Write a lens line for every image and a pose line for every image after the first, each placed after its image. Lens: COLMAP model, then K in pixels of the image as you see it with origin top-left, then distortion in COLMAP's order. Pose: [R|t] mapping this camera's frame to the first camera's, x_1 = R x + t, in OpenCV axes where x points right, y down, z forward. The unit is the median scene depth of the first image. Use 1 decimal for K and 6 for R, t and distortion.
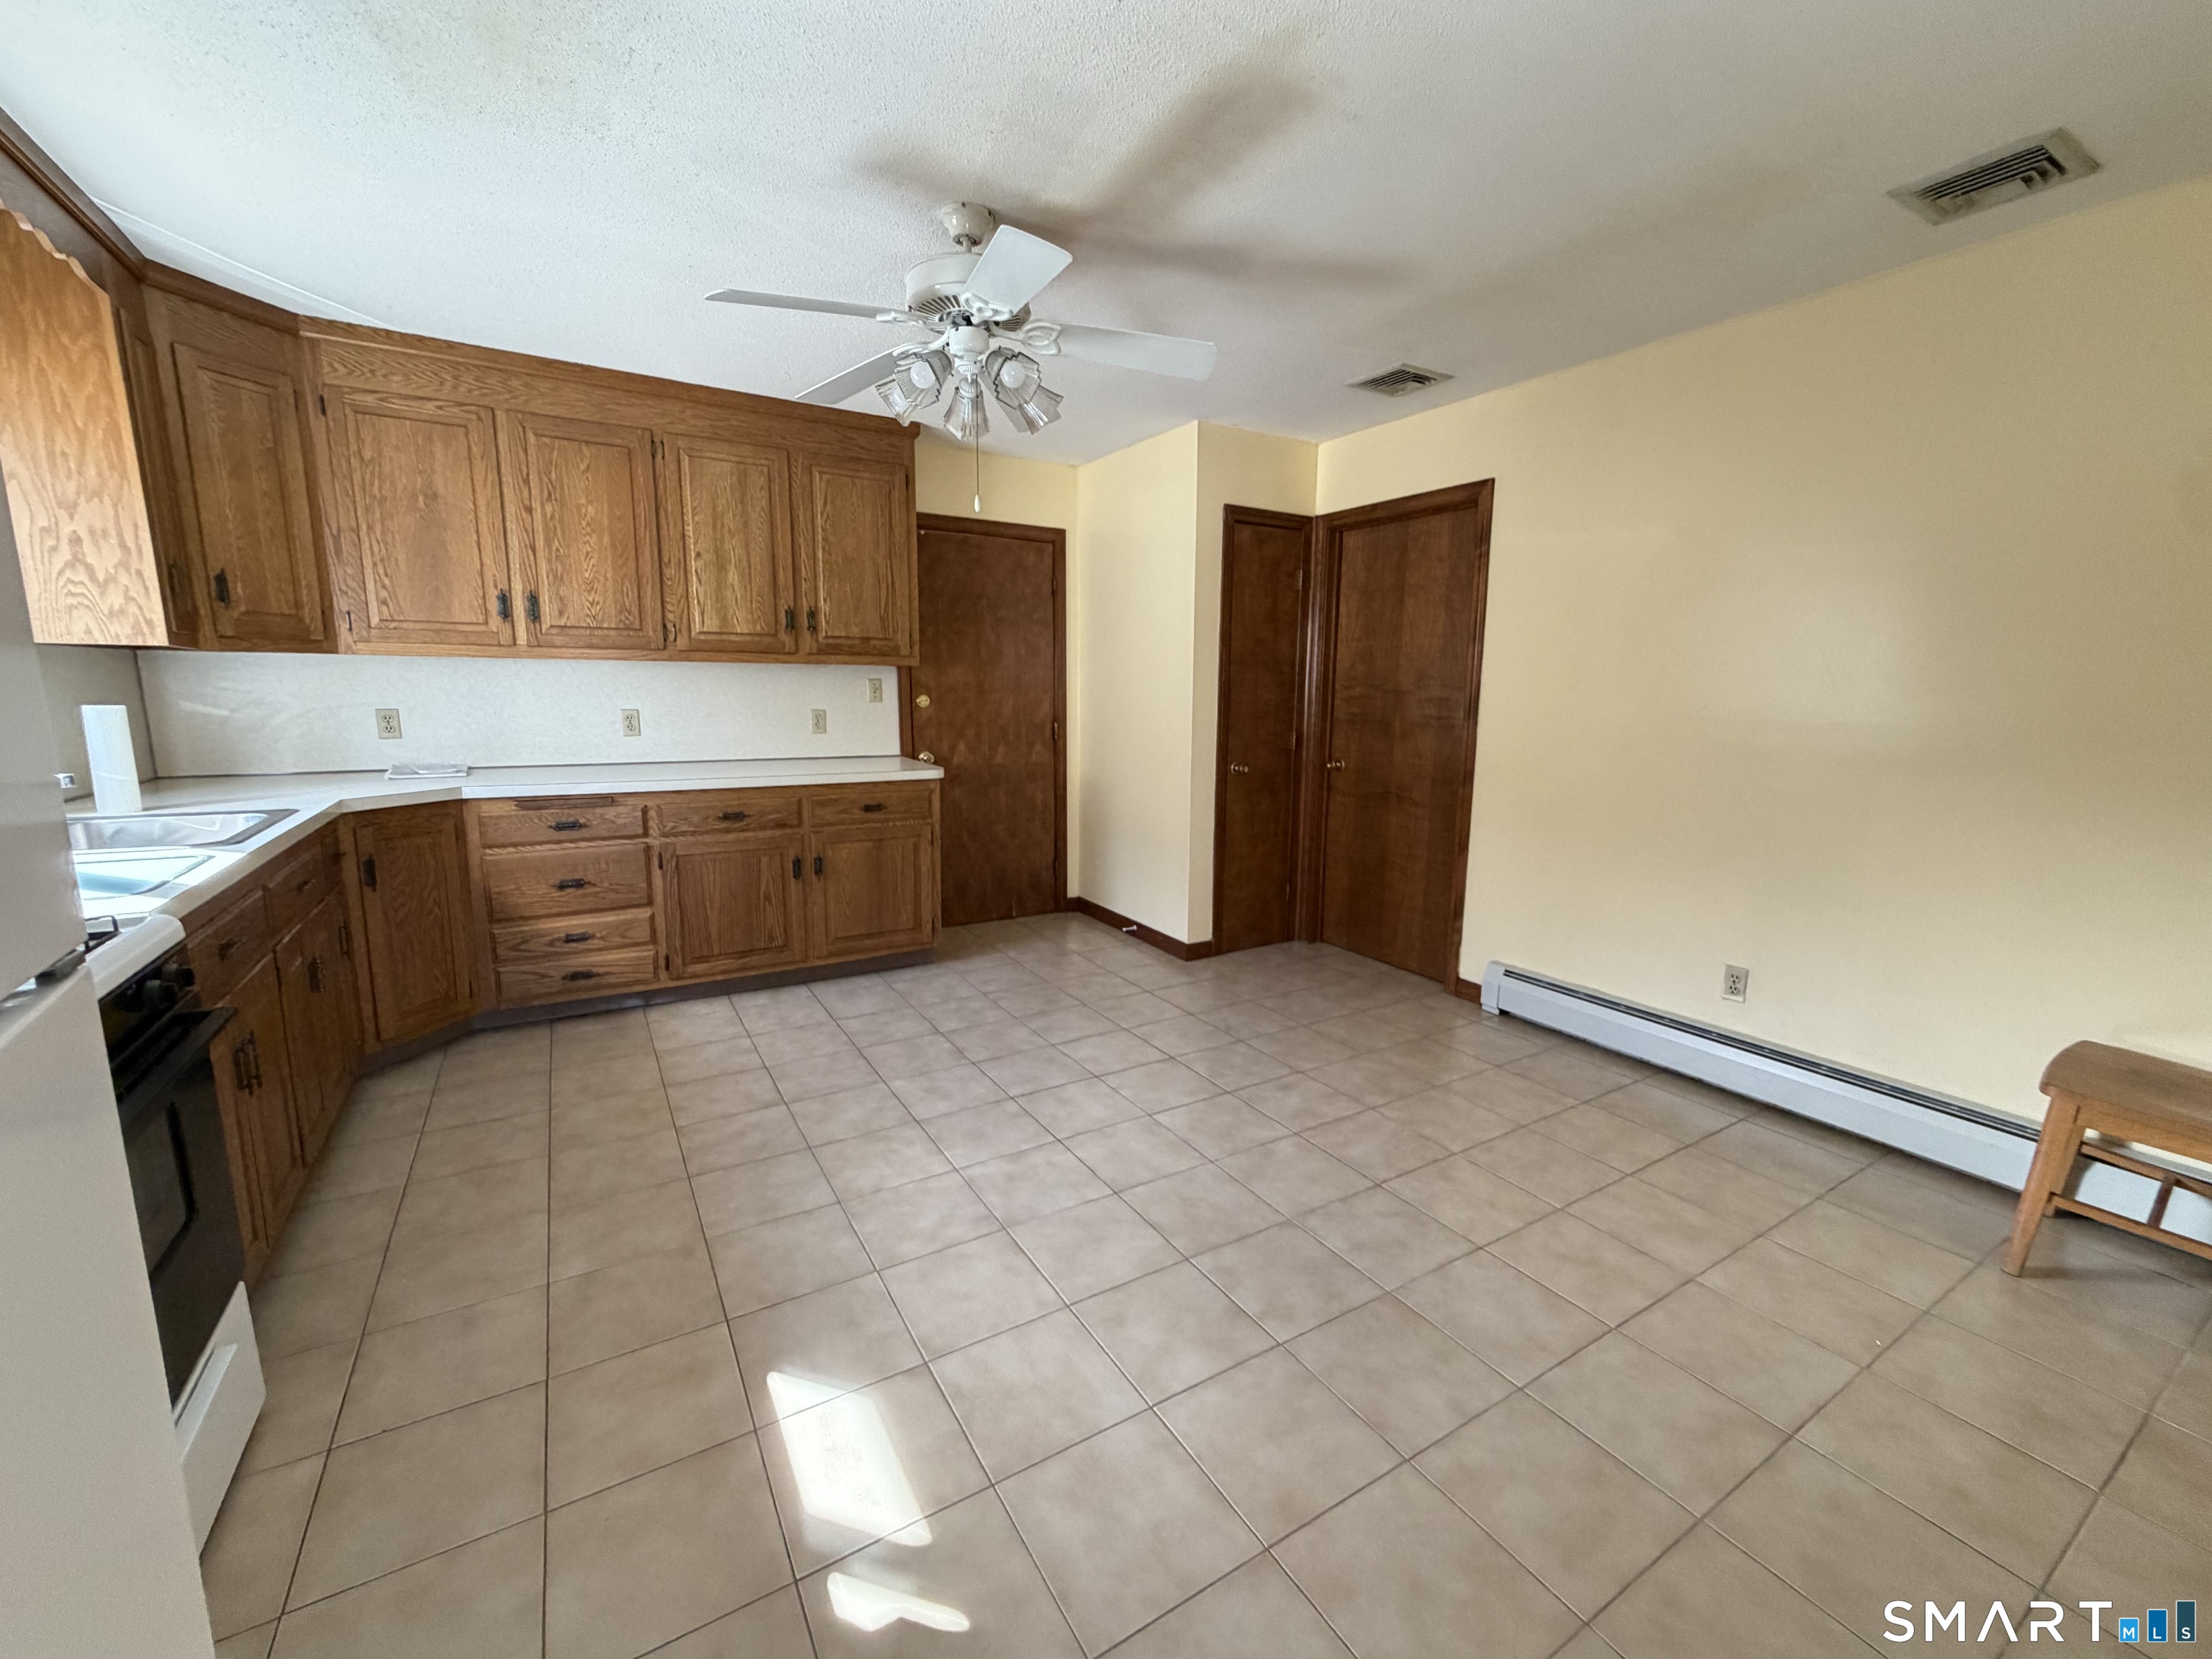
lens RADIAL K [[893.5, 0, 1113.7], [0, 893.5, 836.5], [0, 0, 1]] dist [-0.002973, 0.000600]
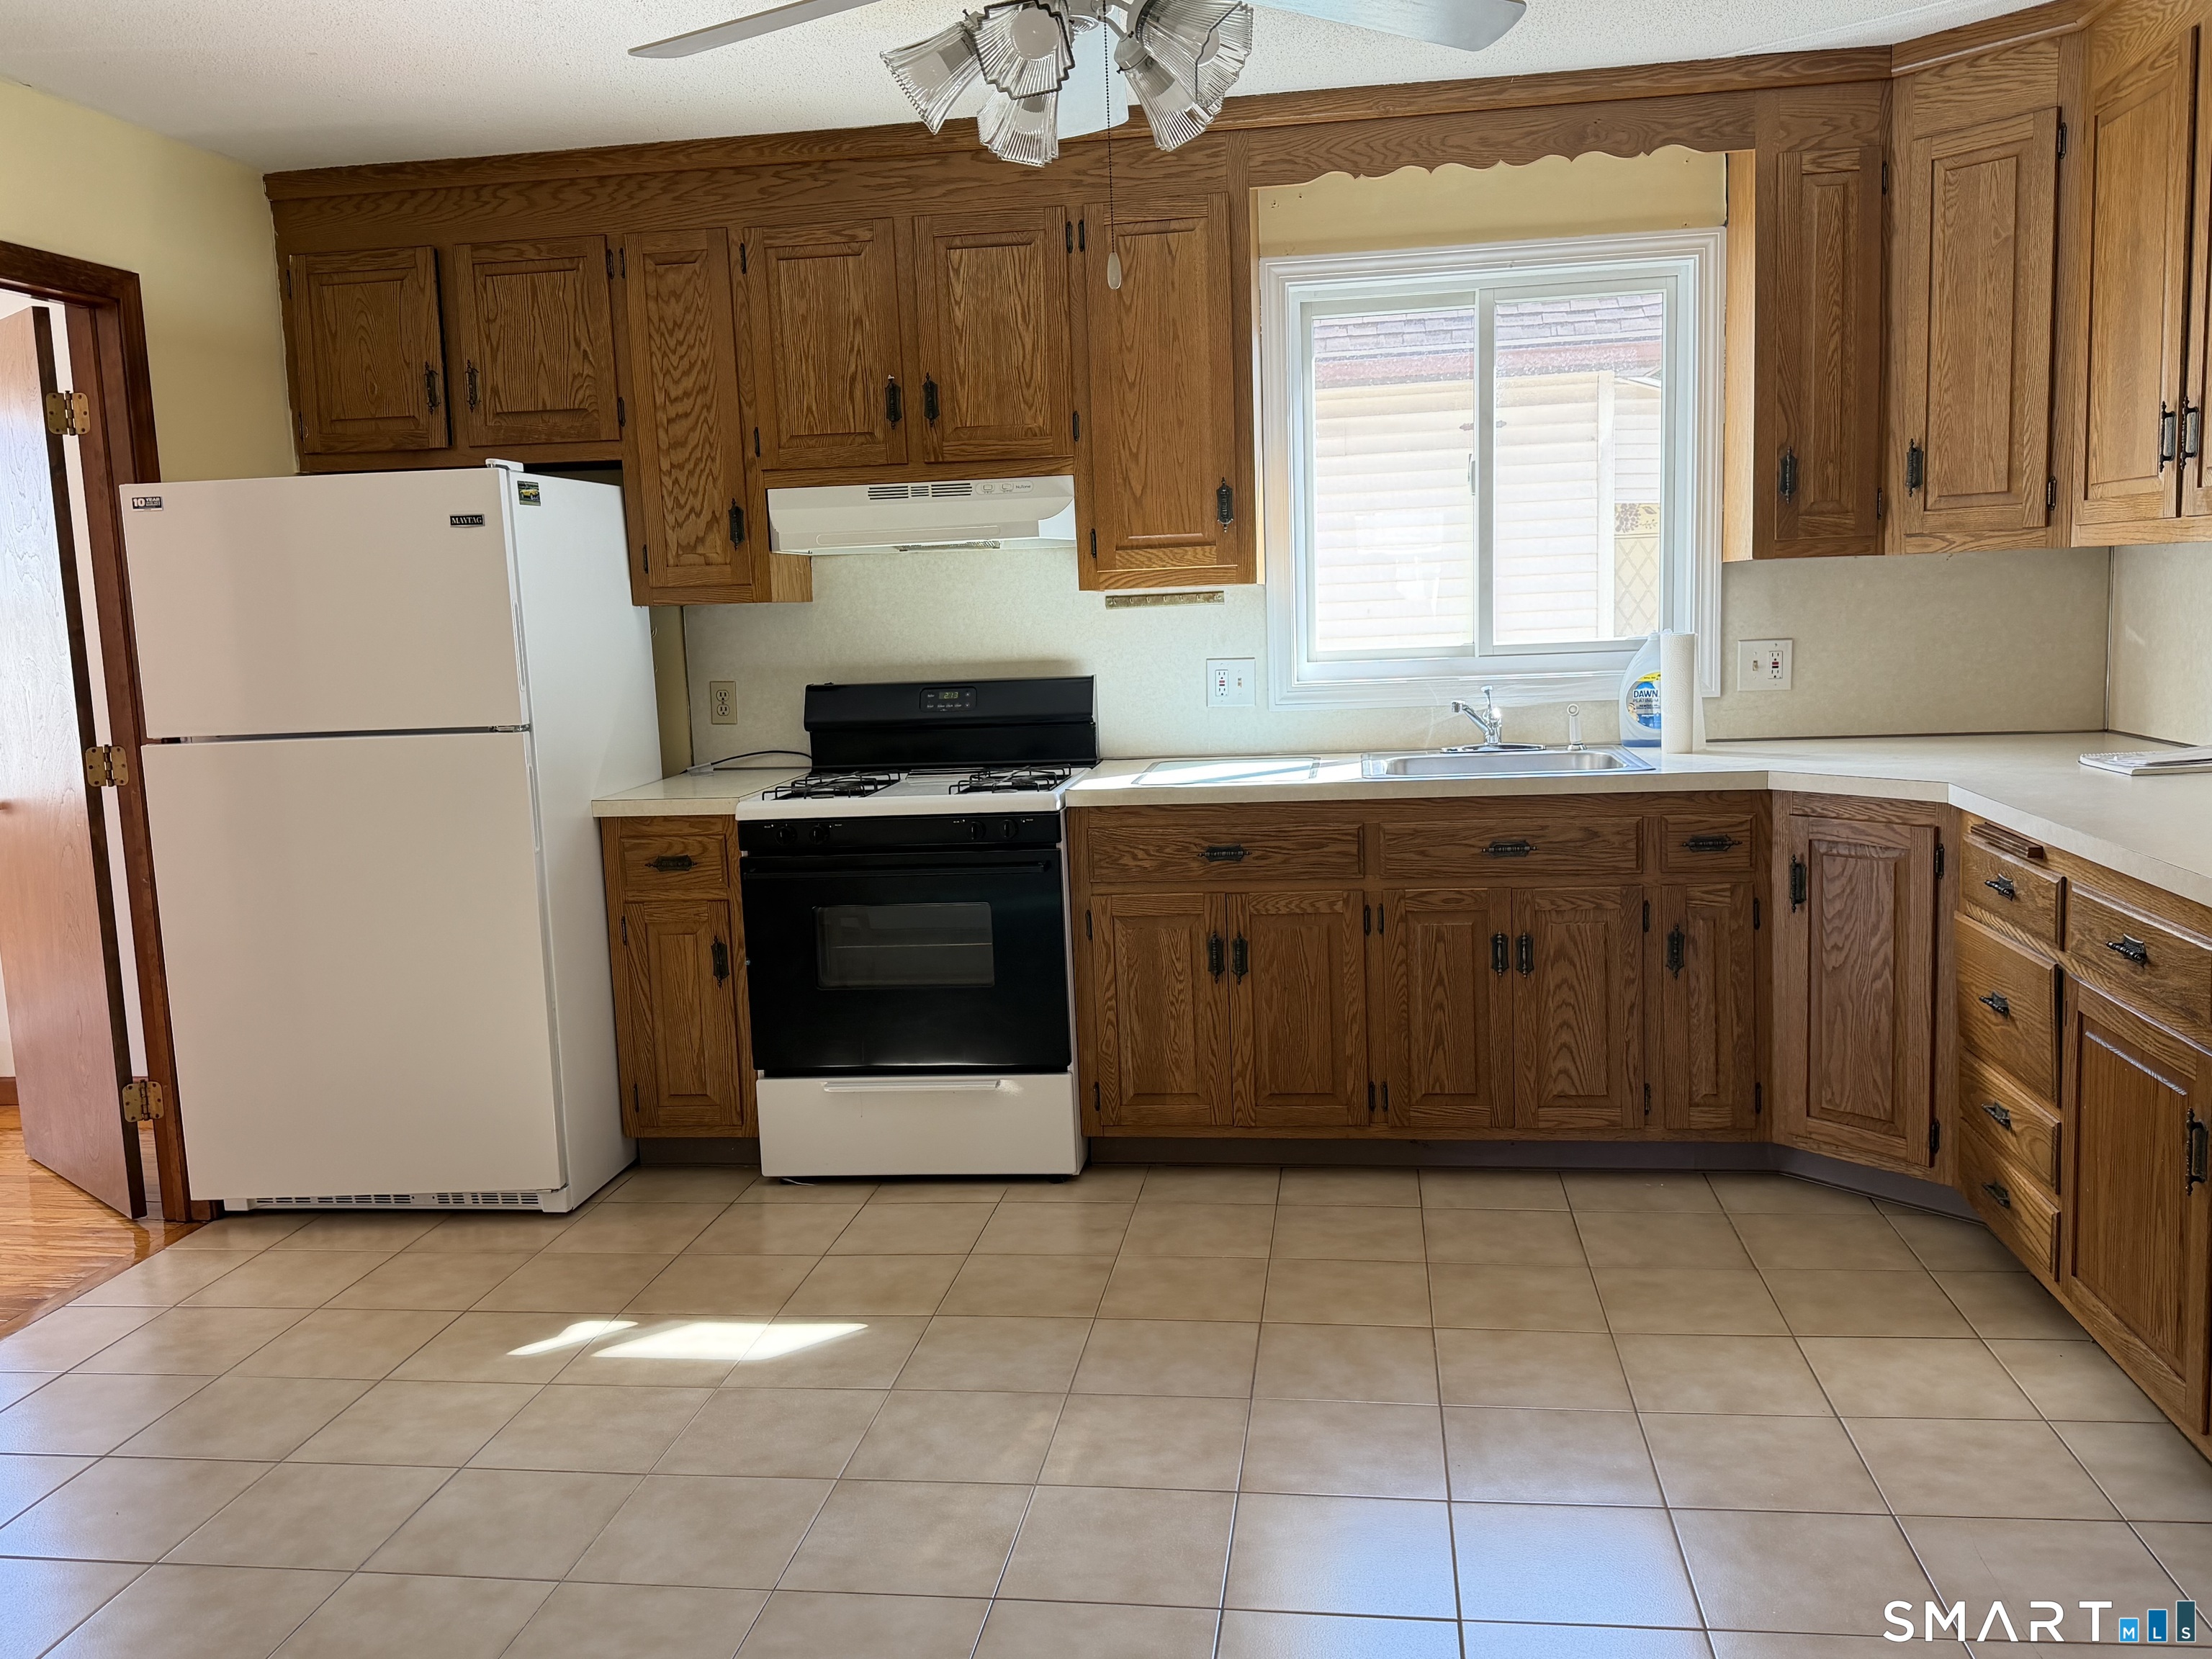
lens RADIAL K [[1790.8, 0, 1099.8], [0, 1790.8, 842.5], [0, 0, 1]] dist [0.062959, -0.090585]
pose [[-0.649434, 0.114336, -0.751773, 0.478043], [-0.095058, 0.968670, 0.229441, -0.226694], [0.754453, 0.220469, -0.618219, 1.287501]]
